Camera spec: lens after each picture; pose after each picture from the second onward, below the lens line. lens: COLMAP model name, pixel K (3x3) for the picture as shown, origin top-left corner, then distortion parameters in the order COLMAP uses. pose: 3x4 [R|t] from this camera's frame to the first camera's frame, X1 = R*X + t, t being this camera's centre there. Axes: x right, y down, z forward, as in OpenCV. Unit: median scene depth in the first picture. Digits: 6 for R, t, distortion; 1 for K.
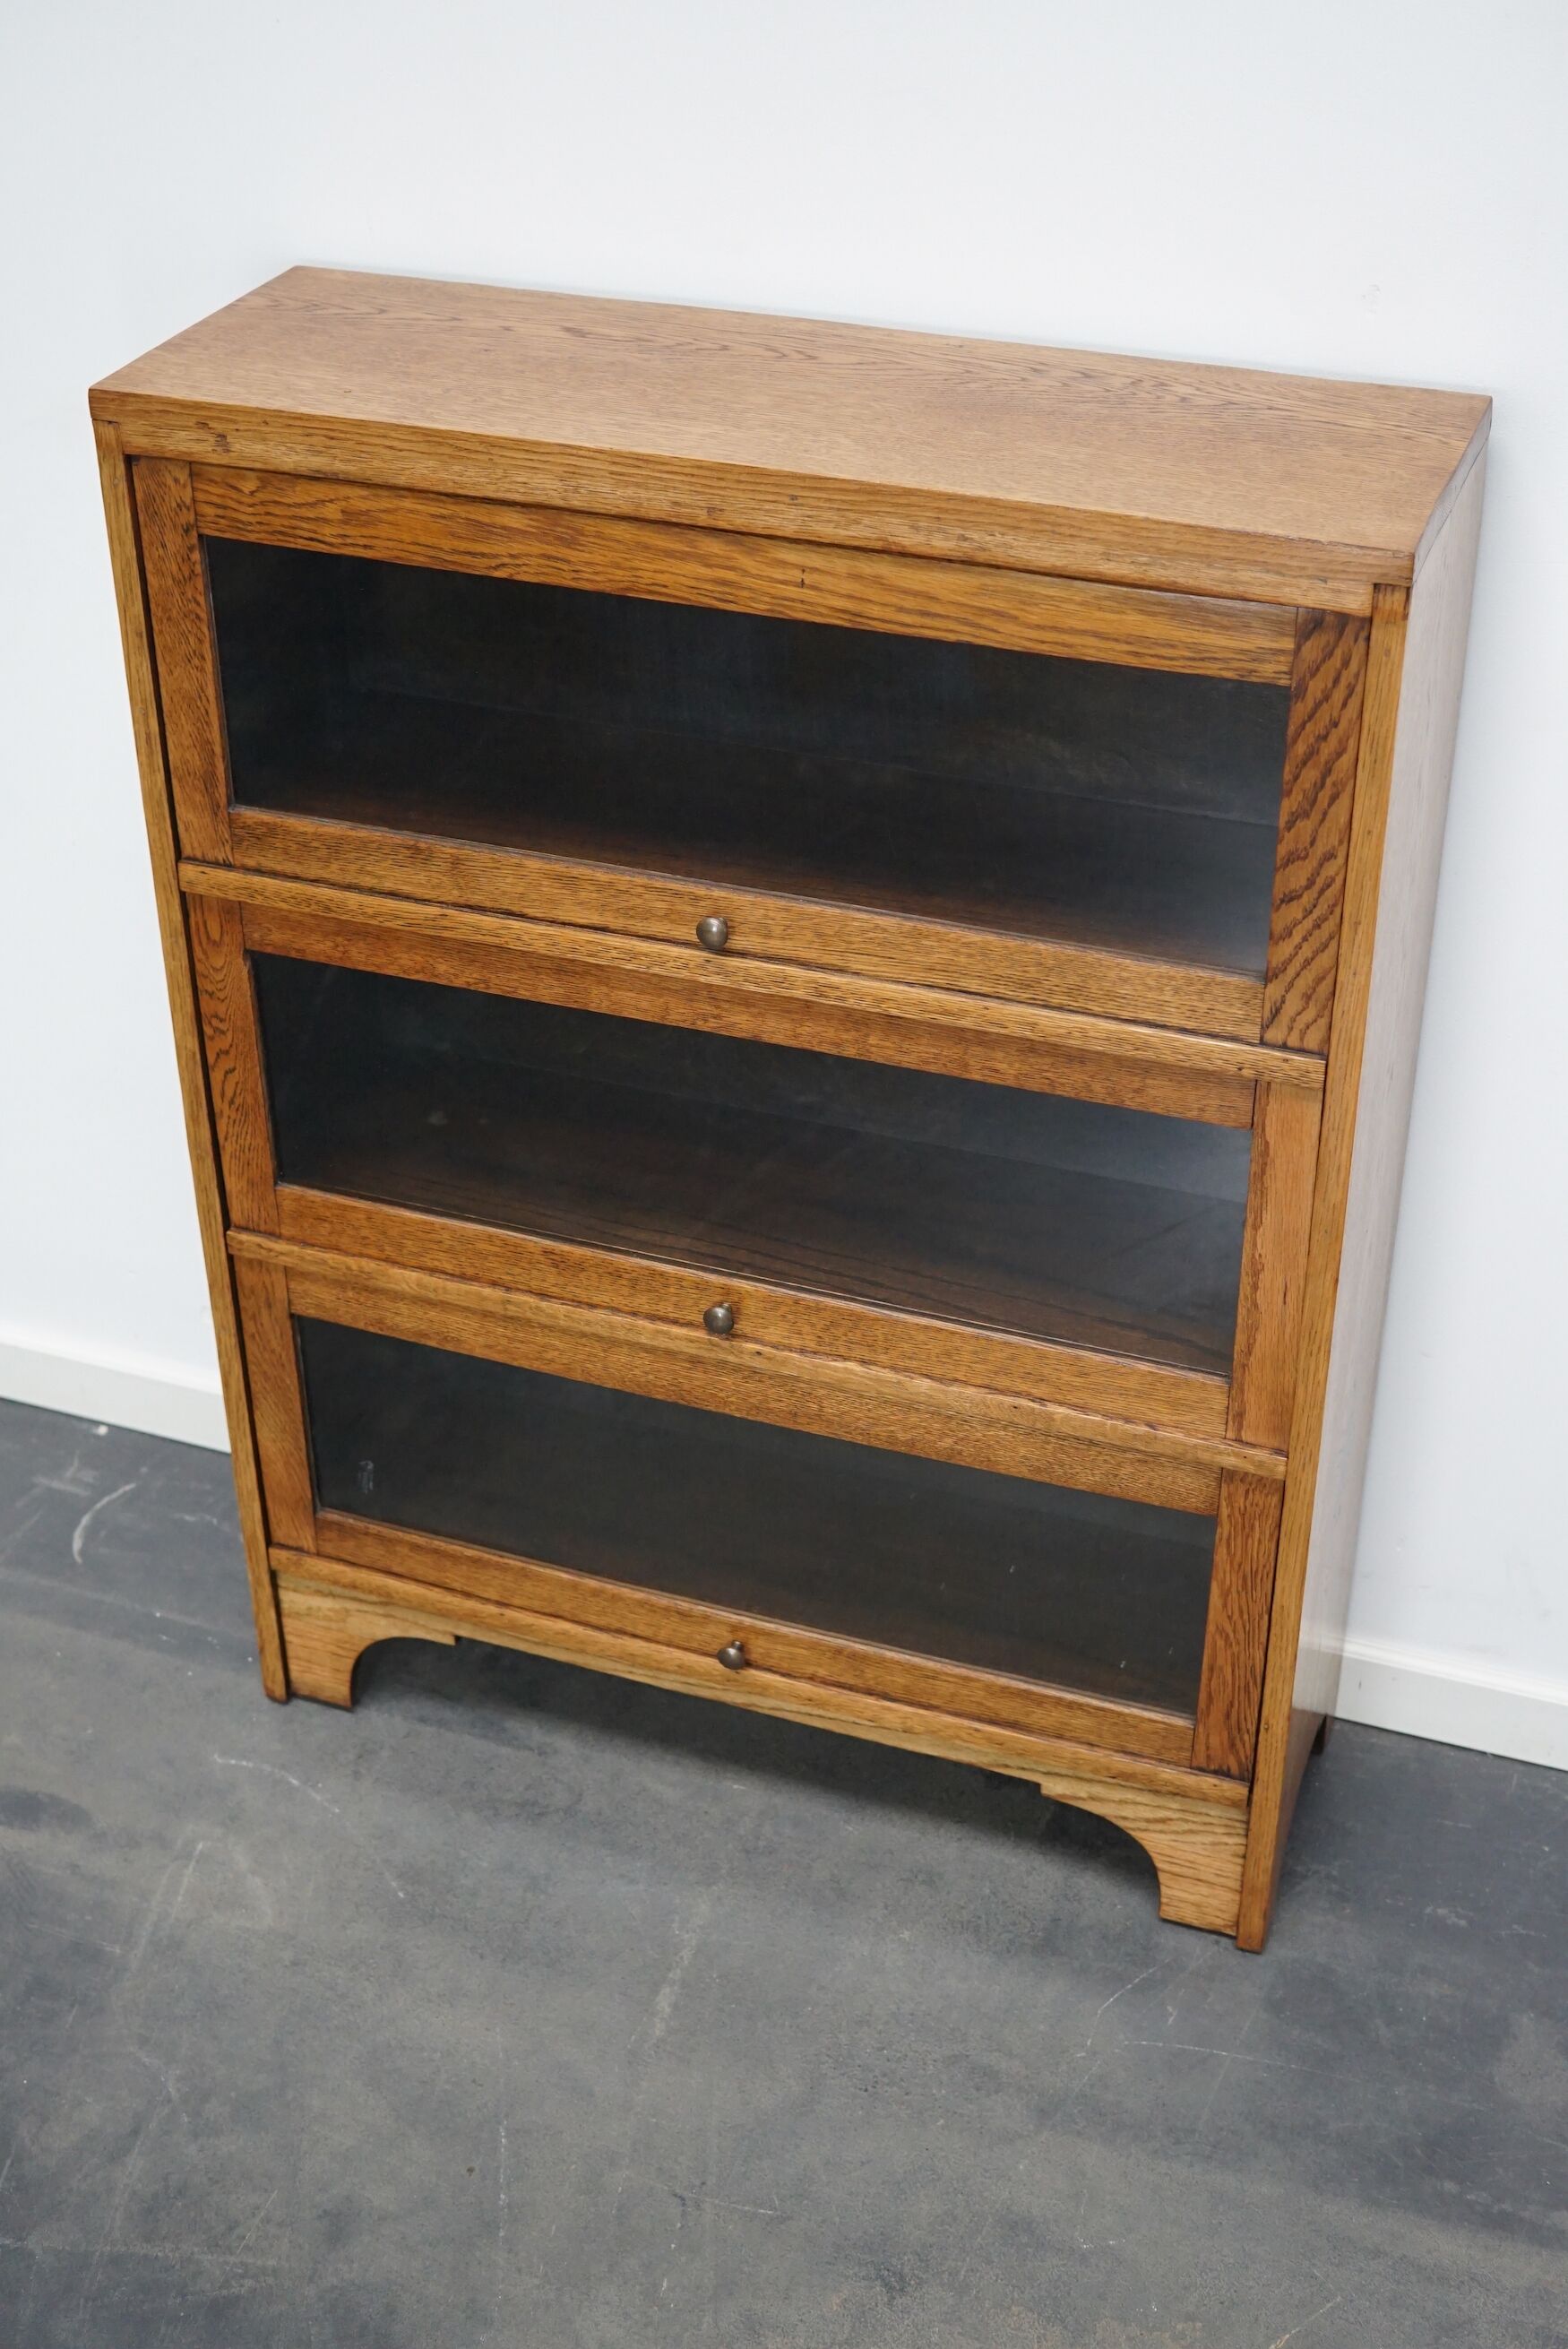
lens RADIAL K [[3016.5, 0, 788.8], [0, 3016.5, 1164.7], [0, 0, 1]] dist [-0.081388, 0.000000]
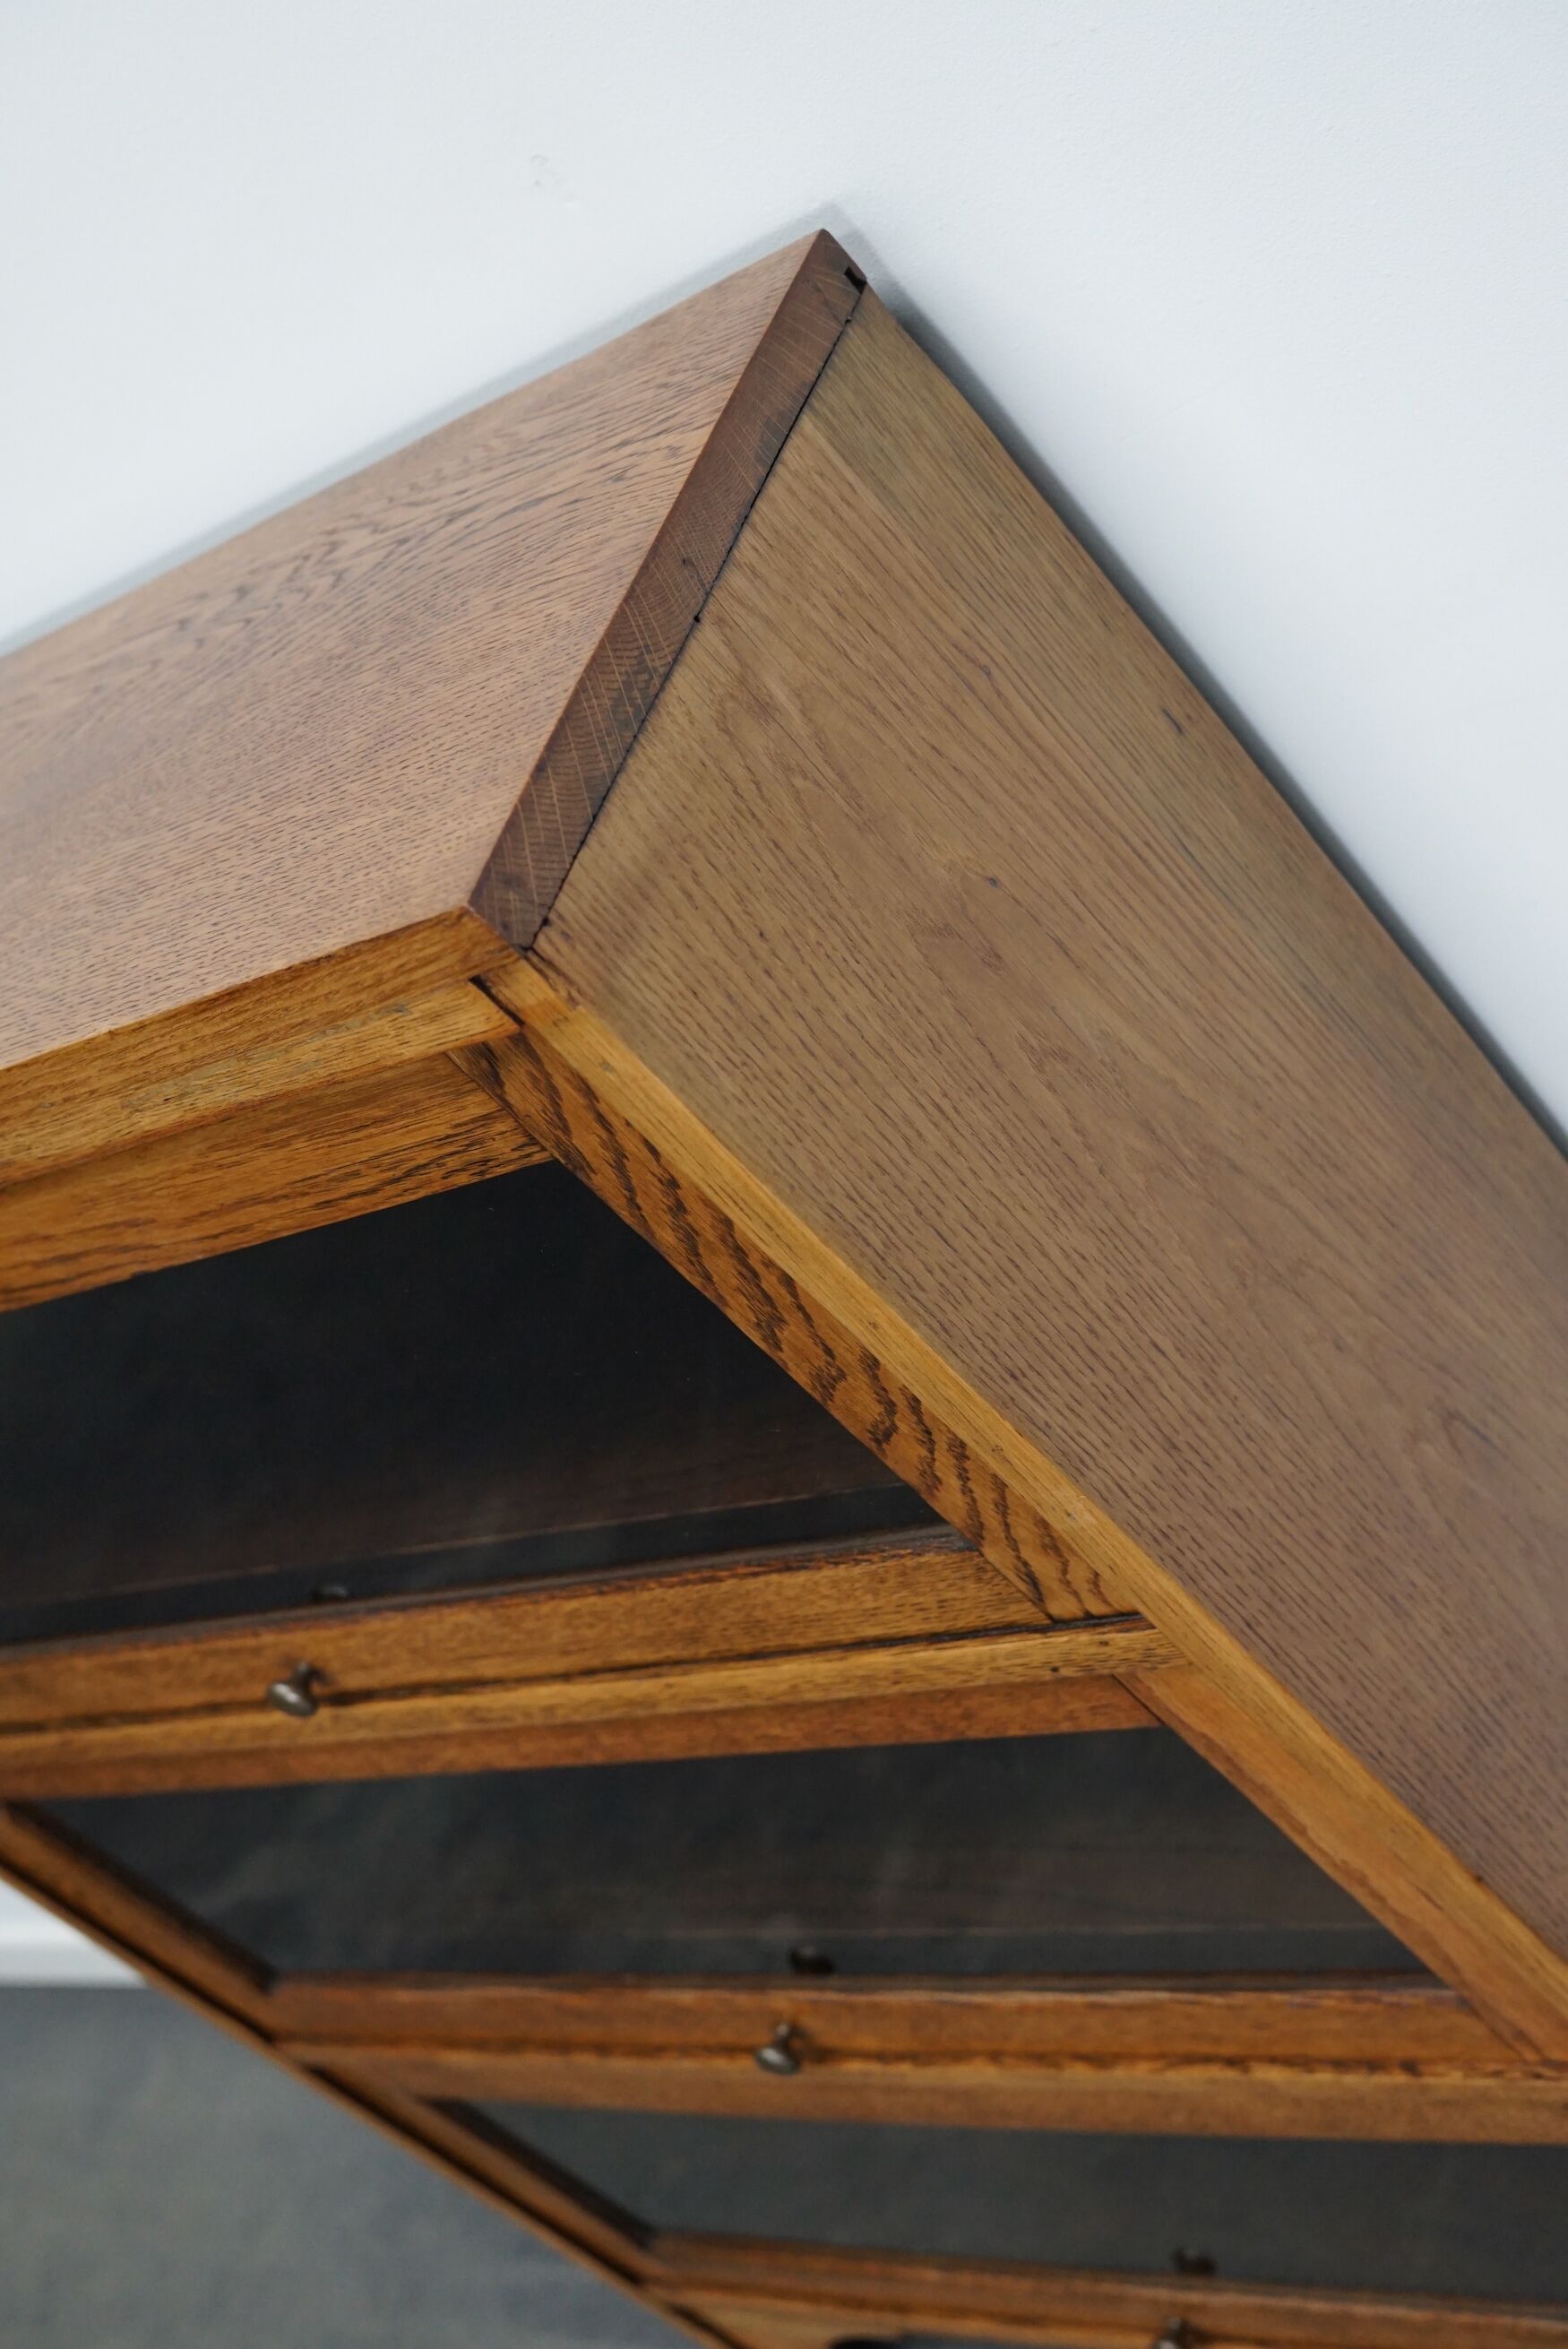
lens RADIAL K [[3016.5, 0, 803.6], [0, 3016.5, 1187.8], [0, 0, 1]] dist [-0.081388, 0.000000]
pose [[0.796108, -0.424268, -0.431519, 0.351126], [0.479932, 0.877000, 0.023164, -0.128661], [0.368615, -0.225541, 0.901806, 0.508201]]
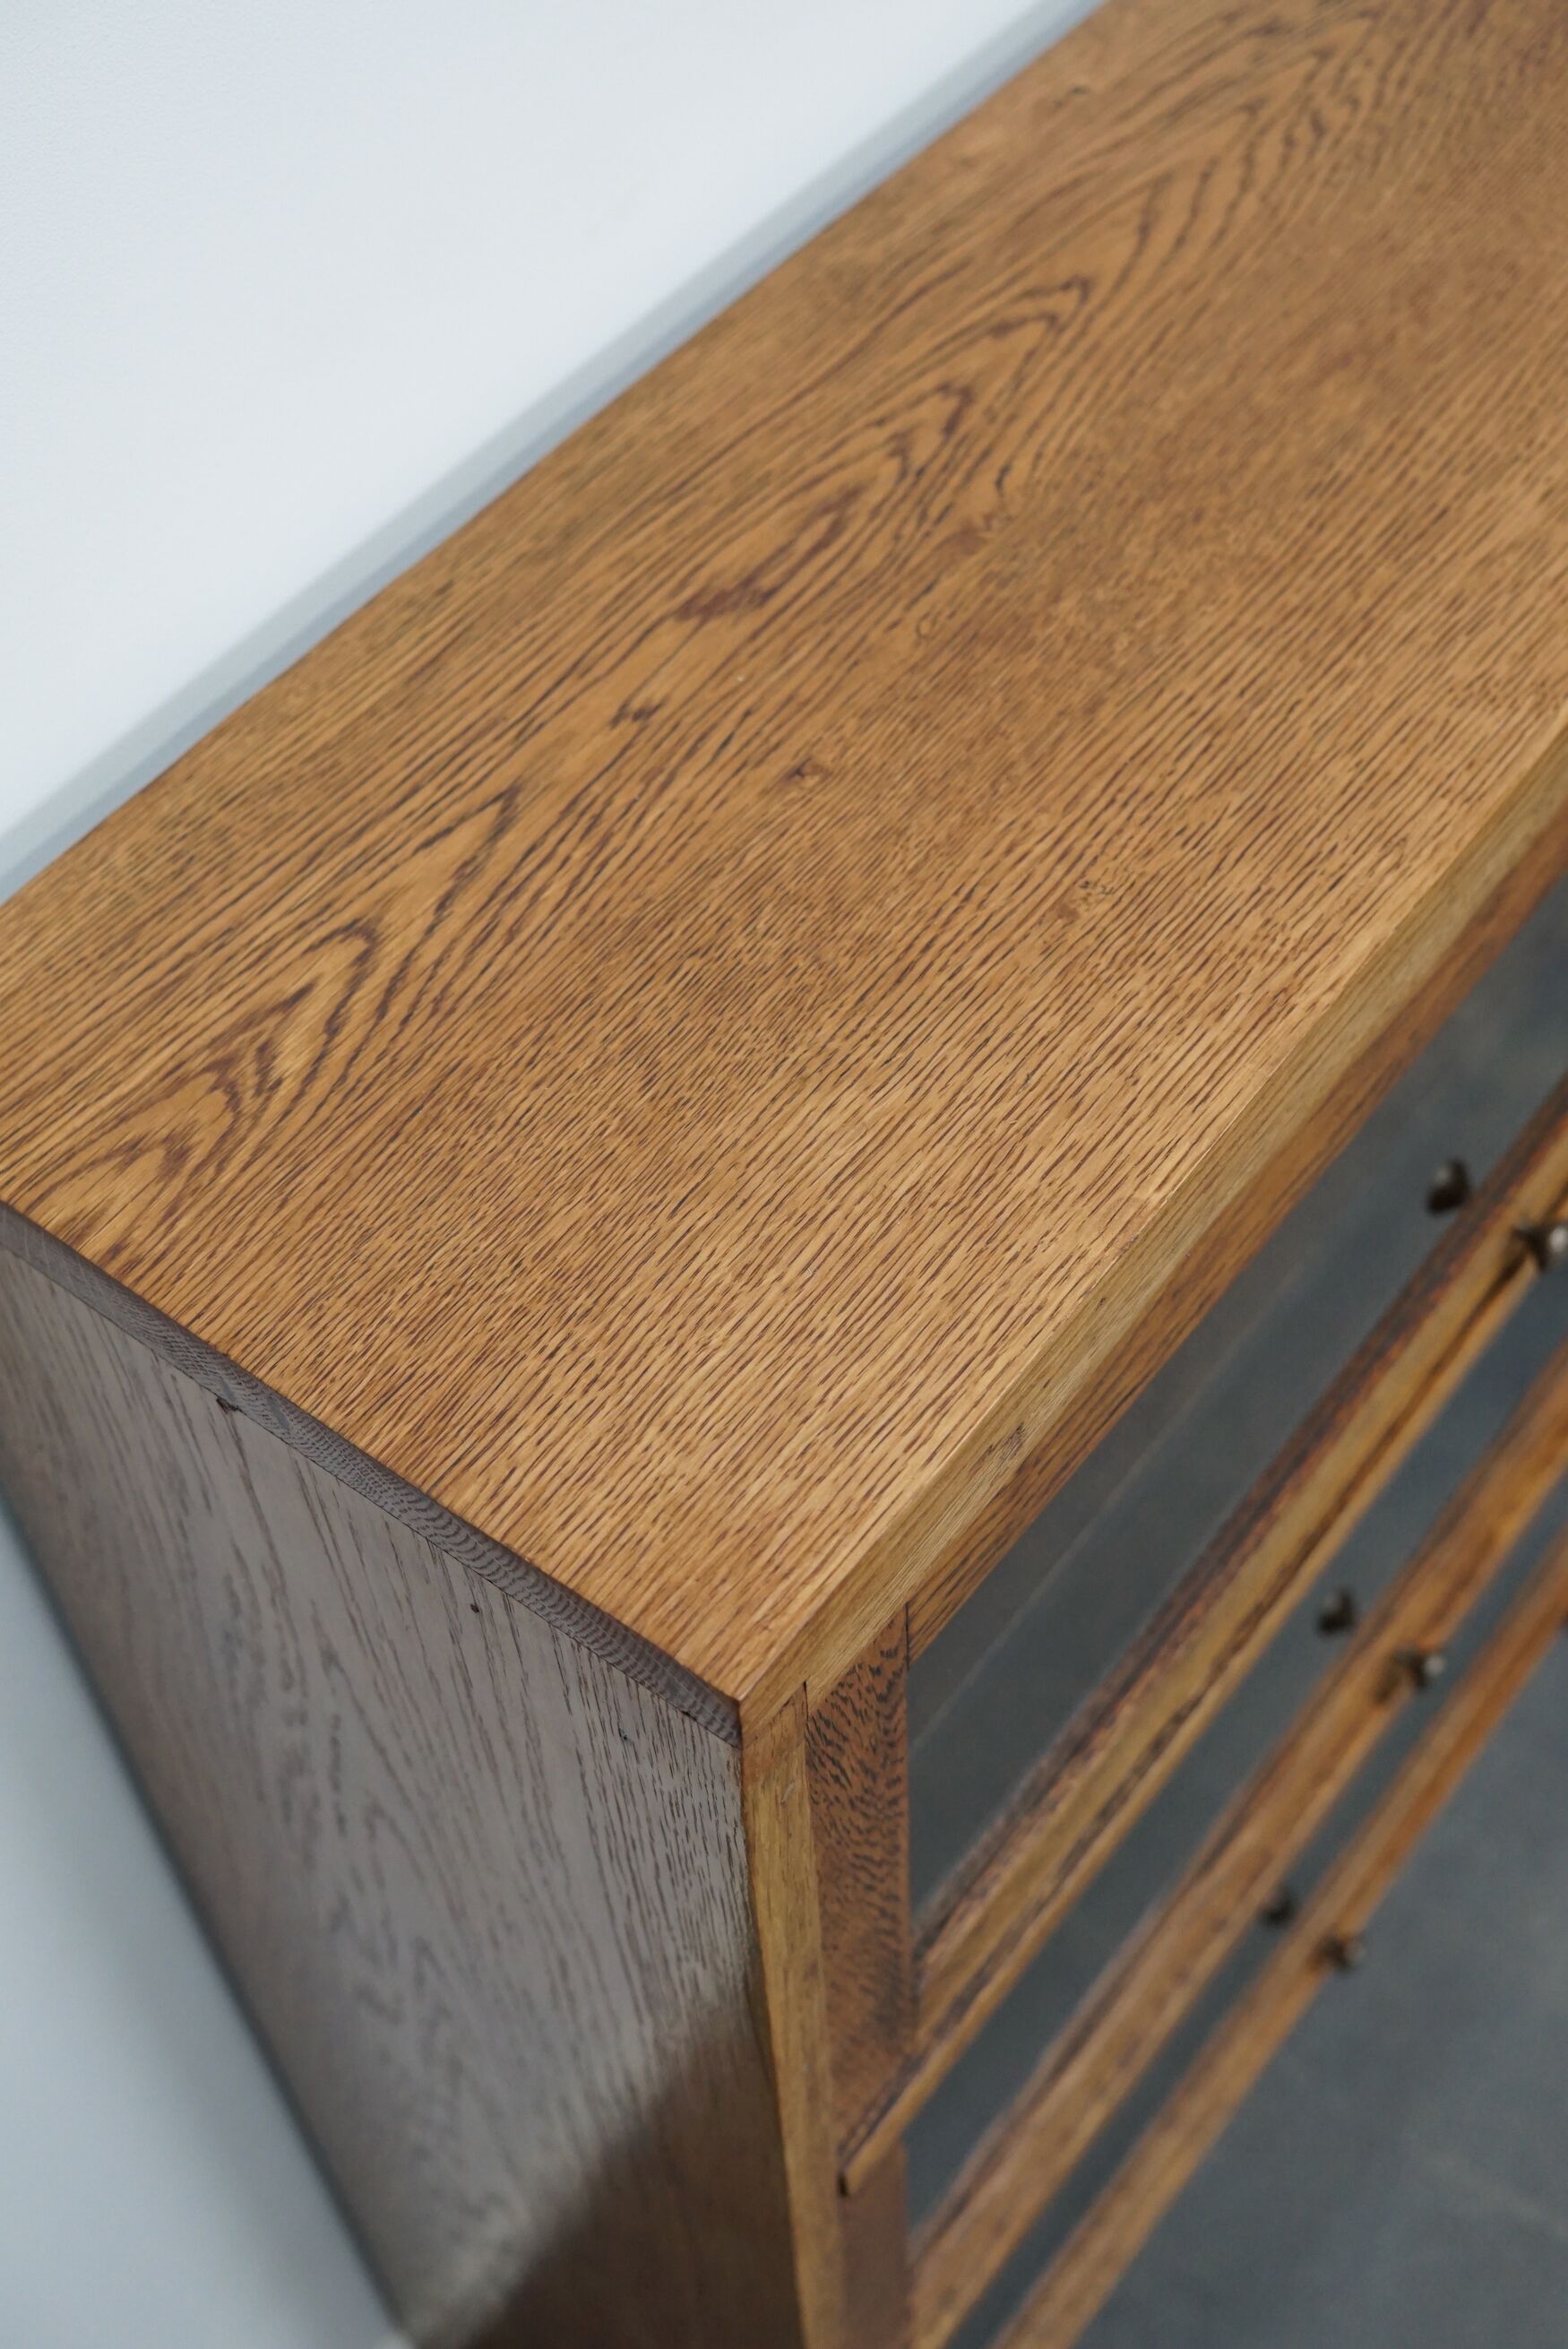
lens RADIAL K [[3016.5, 0, 782.4], [0, 3016.5, 1174.1], [0, 0, 1]] dist [-0.081388, 0.000000]
pose [[0.294380, -0.764104, 0.574008, -0.356170], [0.551861, 0.626277, 0.550660, -0.446442], [-0.780250, 0.154670, 0.606043, 0.764622]]
